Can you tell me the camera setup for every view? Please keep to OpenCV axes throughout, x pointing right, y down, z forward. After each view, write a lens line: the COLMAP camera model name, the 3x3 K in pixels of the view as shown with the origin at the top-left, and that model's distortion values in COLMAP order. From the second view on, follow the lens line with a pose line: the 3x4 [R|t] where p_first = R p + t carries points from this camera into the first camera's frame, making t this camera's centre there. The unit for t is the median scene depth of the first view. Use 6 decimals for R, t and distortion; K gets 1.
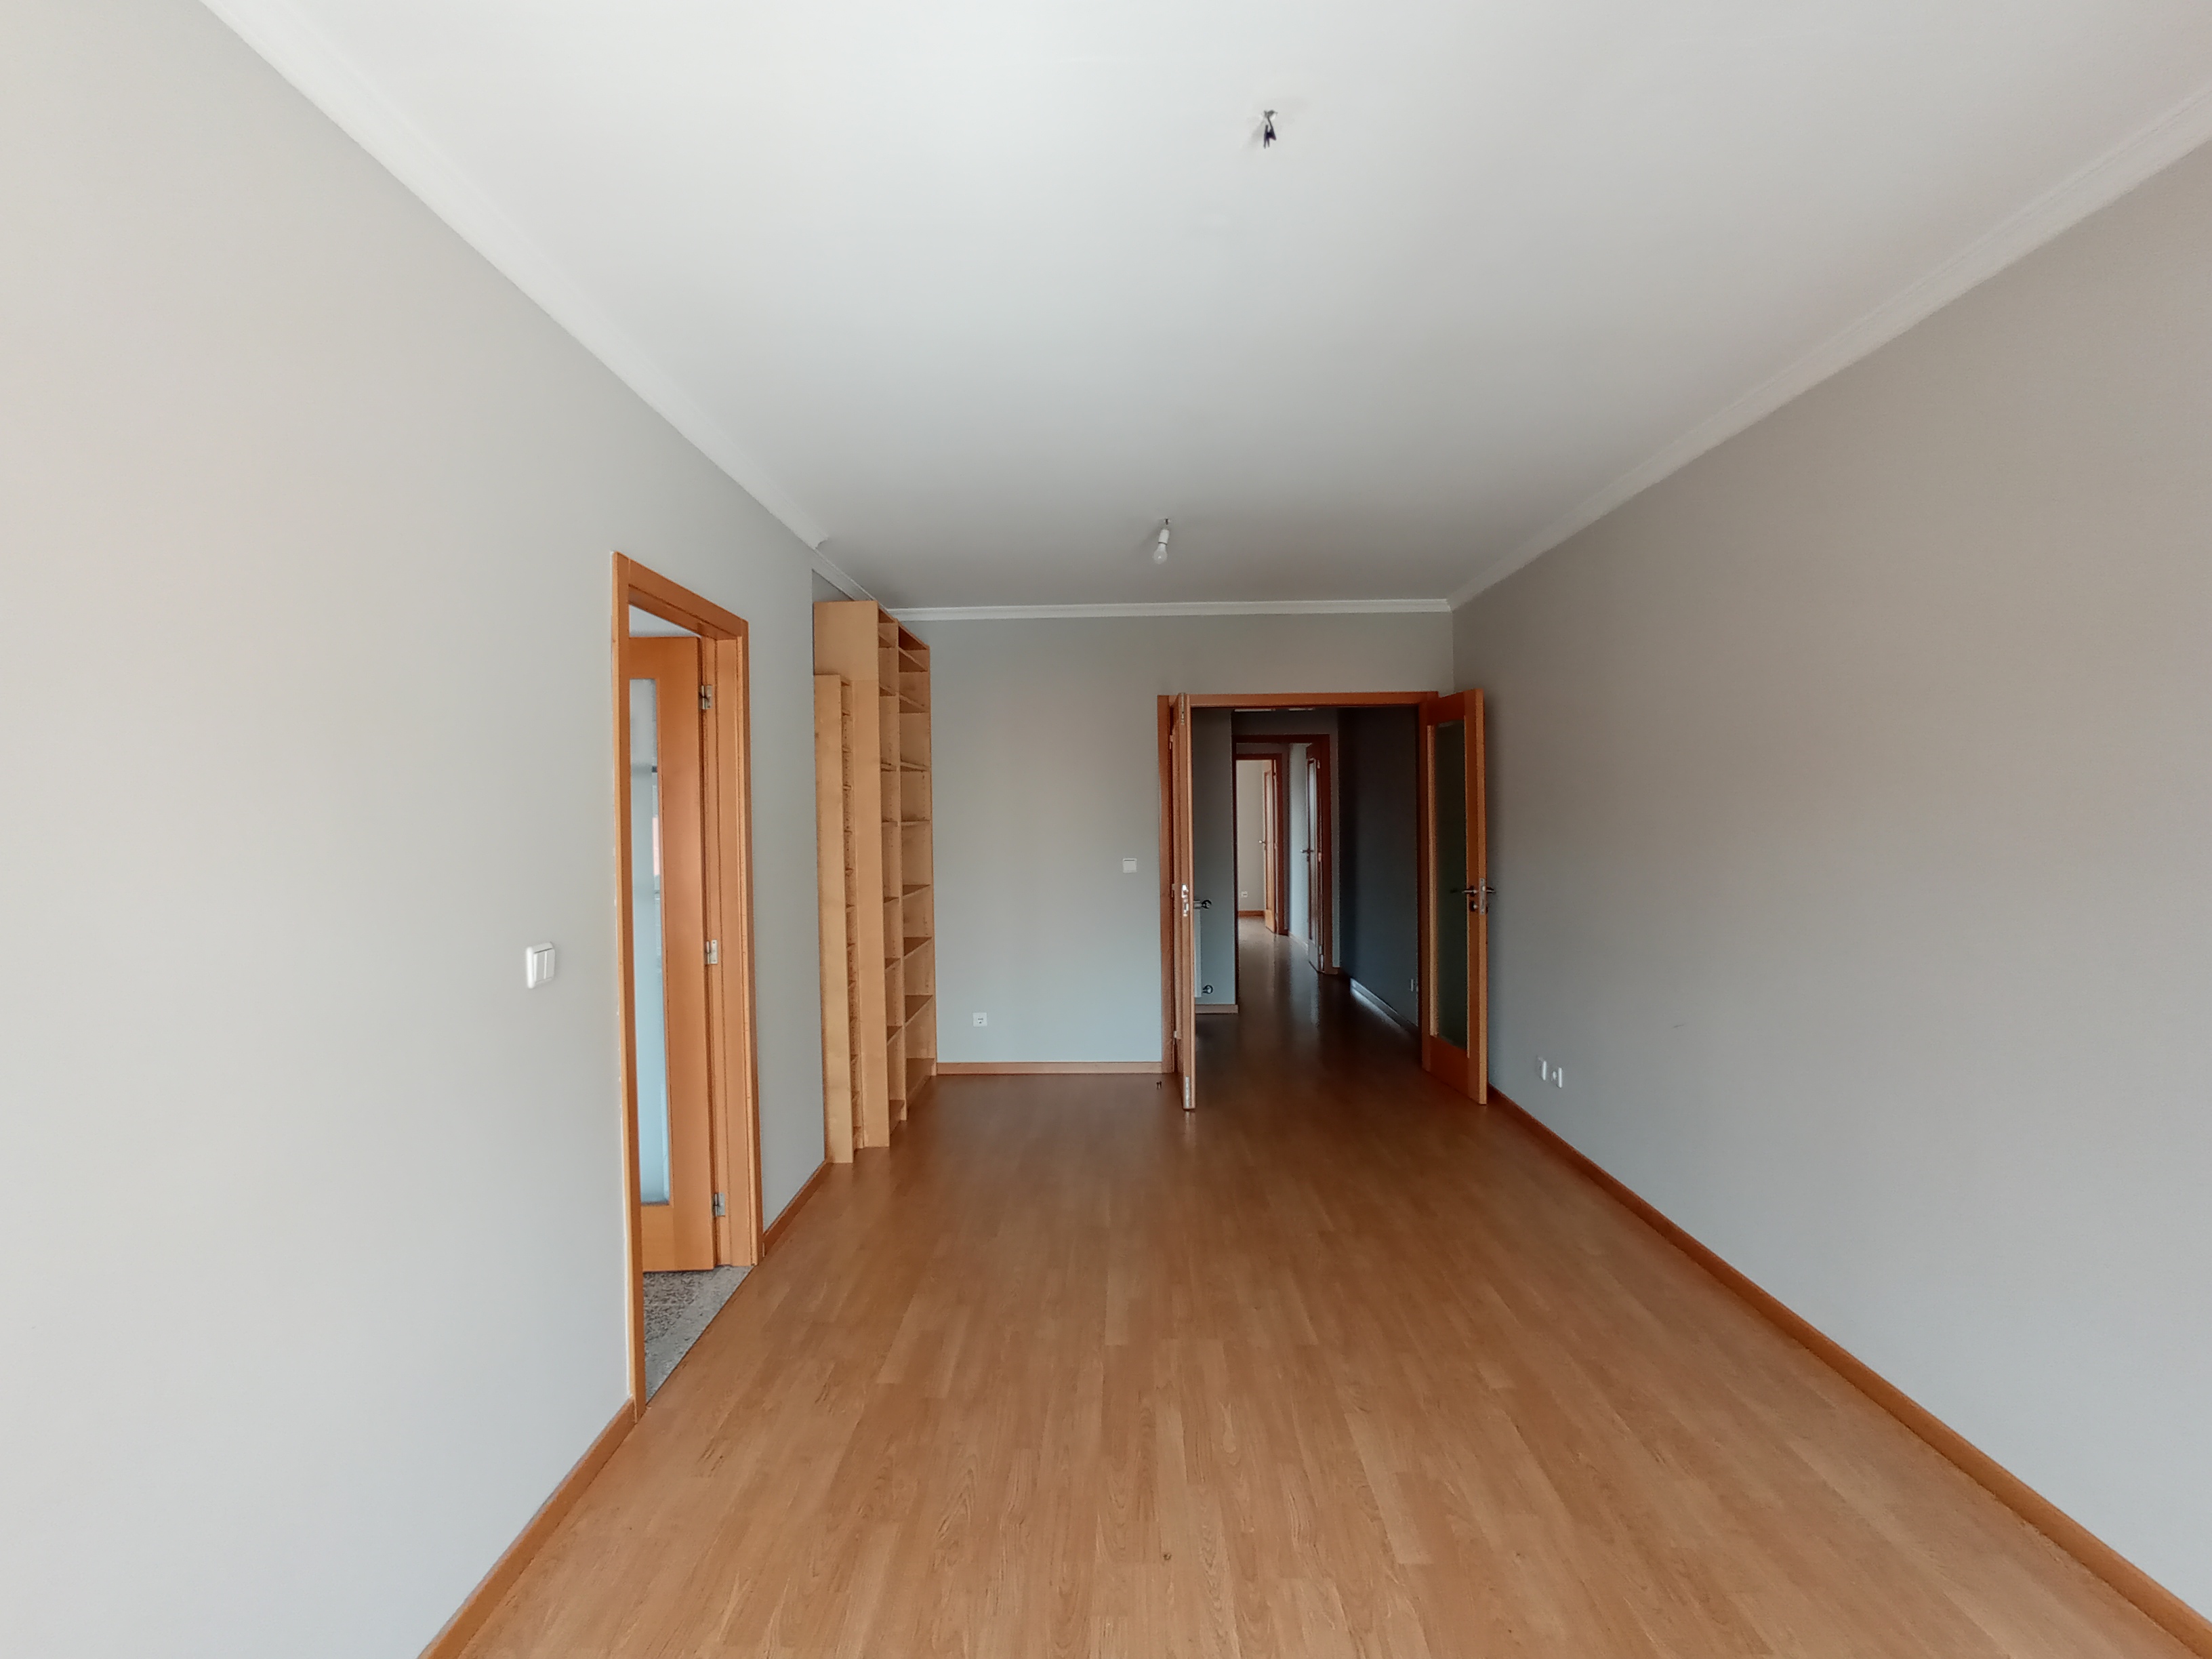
lens RADIAL K [[981.4, 0, 1106.0], [0, 981.4, 829.5], [0, 0, 1]] dist [-0.001847, 0.000654]
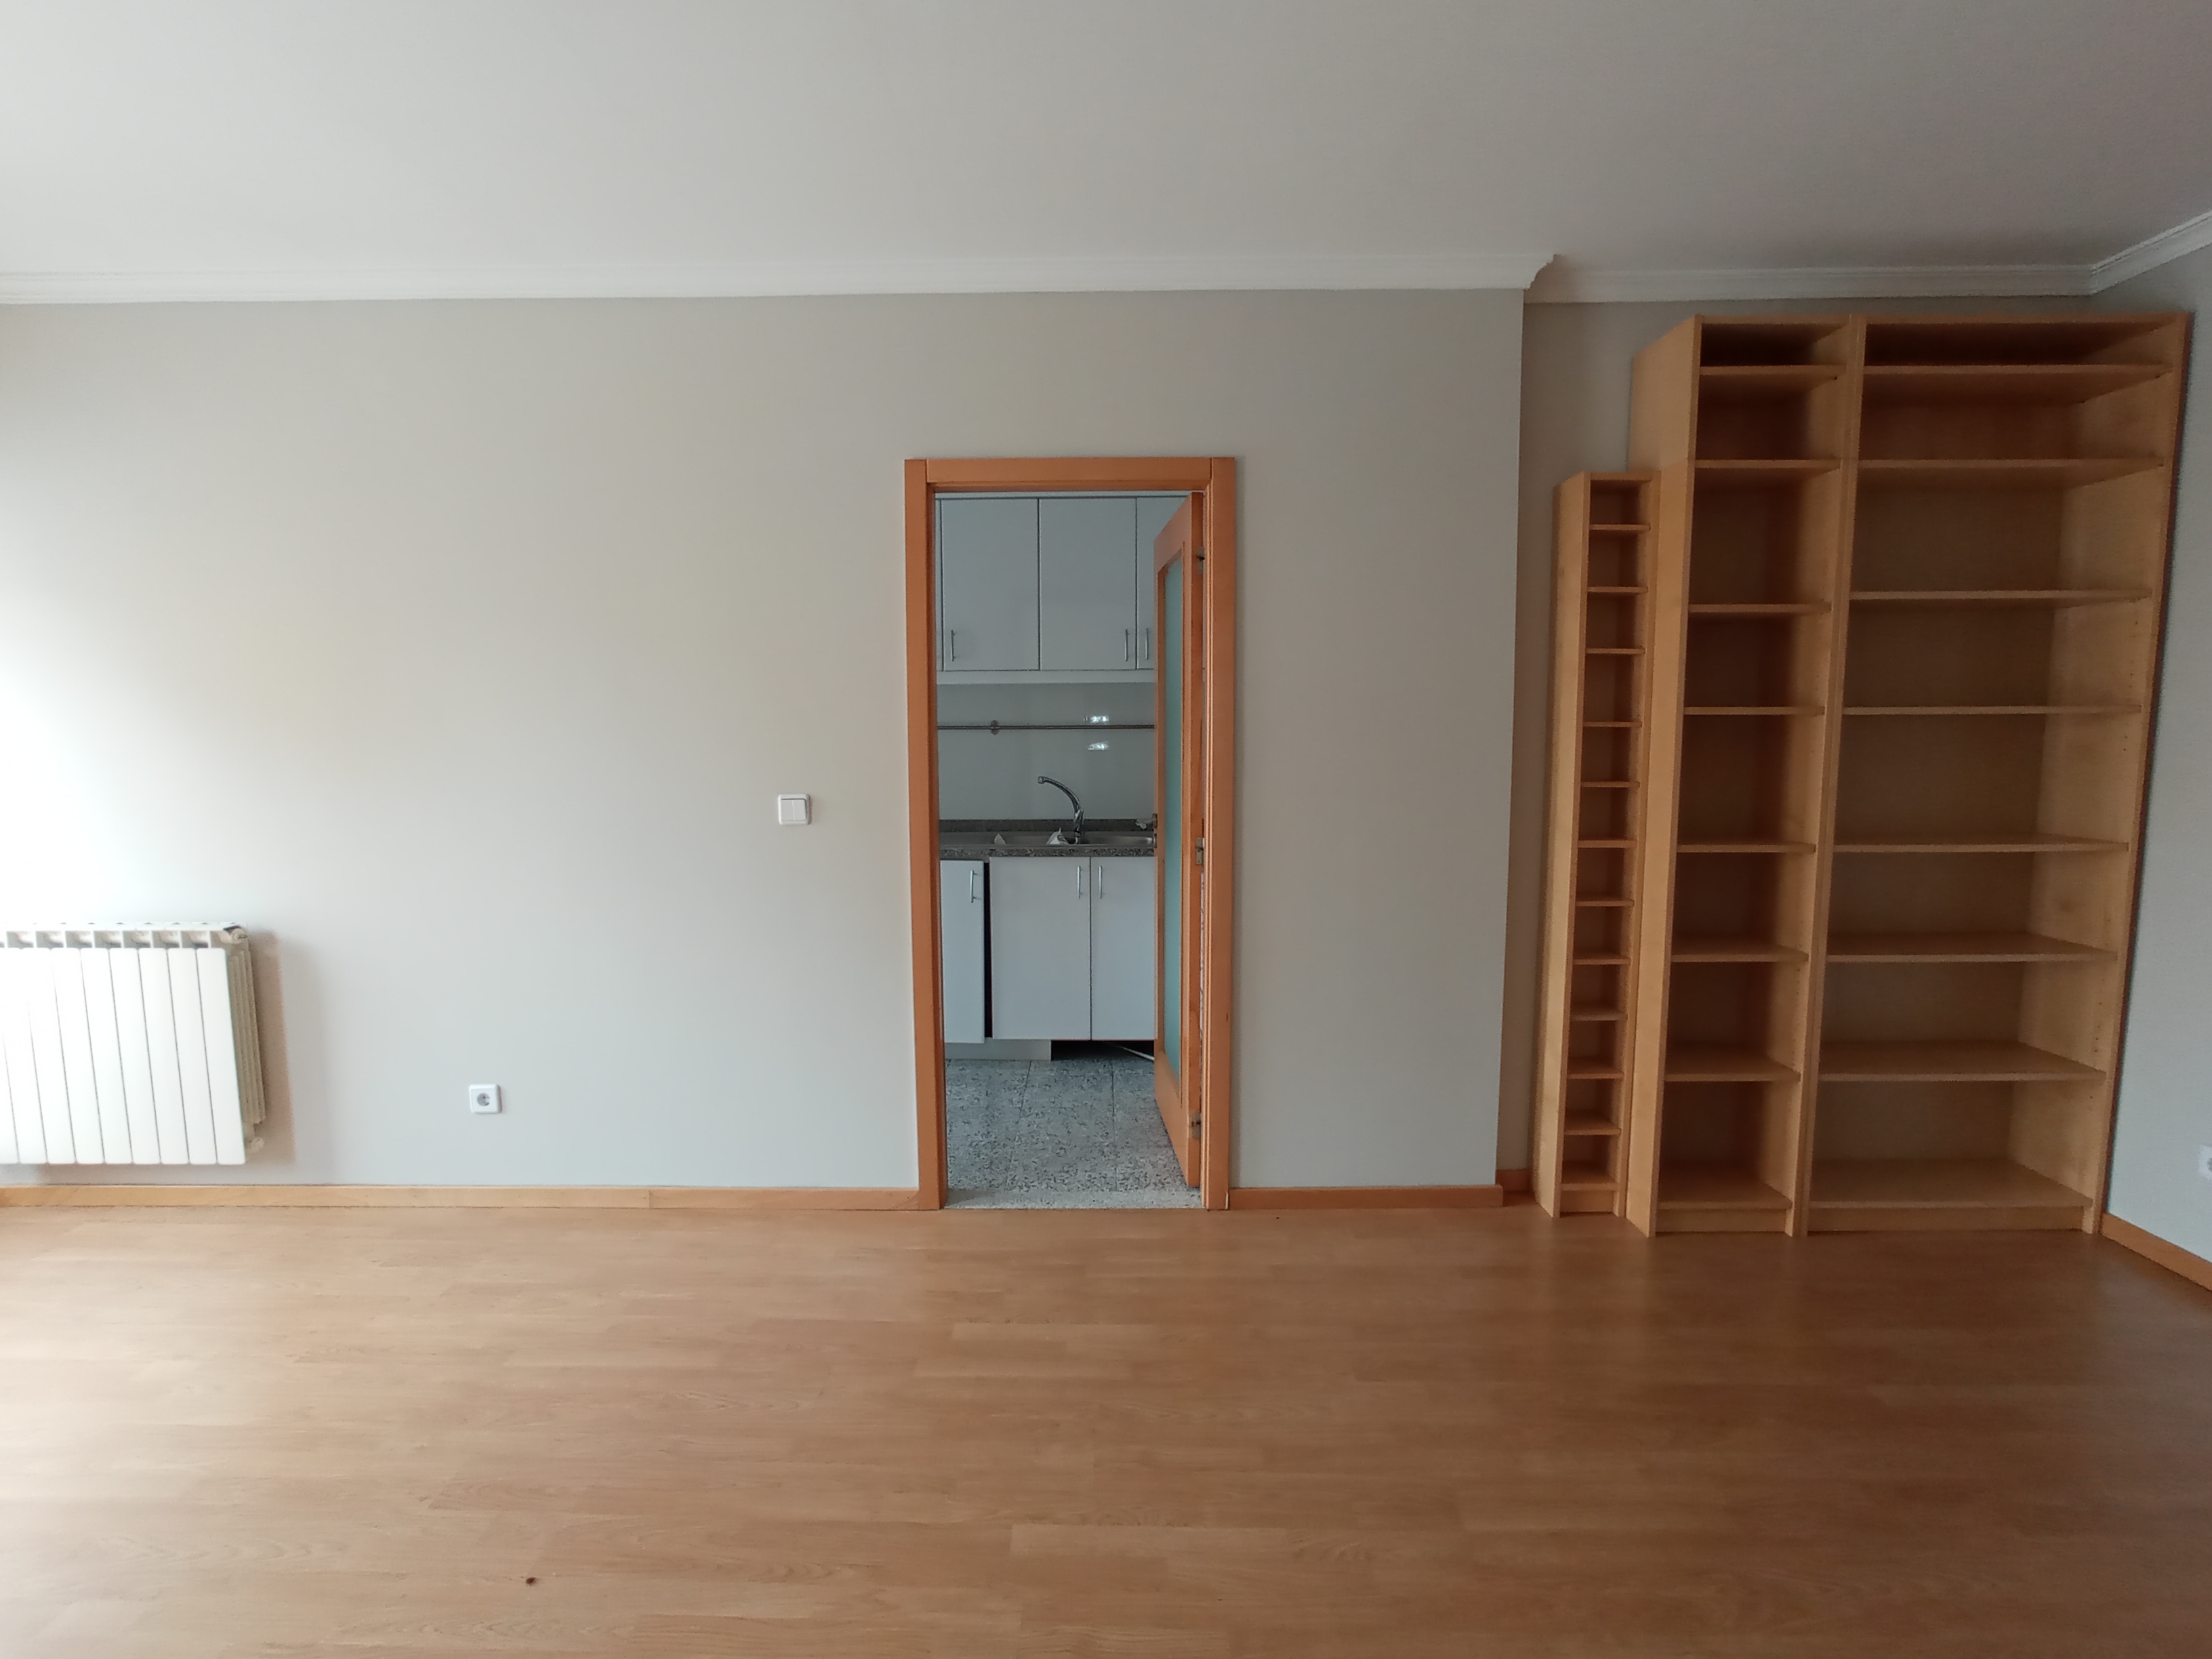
lens RADIAL K [[981.4, 0, 1106.0], [0, 981.4, 829.5], [0, 0, 1]] dist [-0.001847, 0.000654]
pose [[0.002261, 0.099557, -0.995029, 0.637397], [-0.017171, 0.994889, 0.099504, 0.013042], [0.999850, 0.016861, 0.003959, 1.138879]]
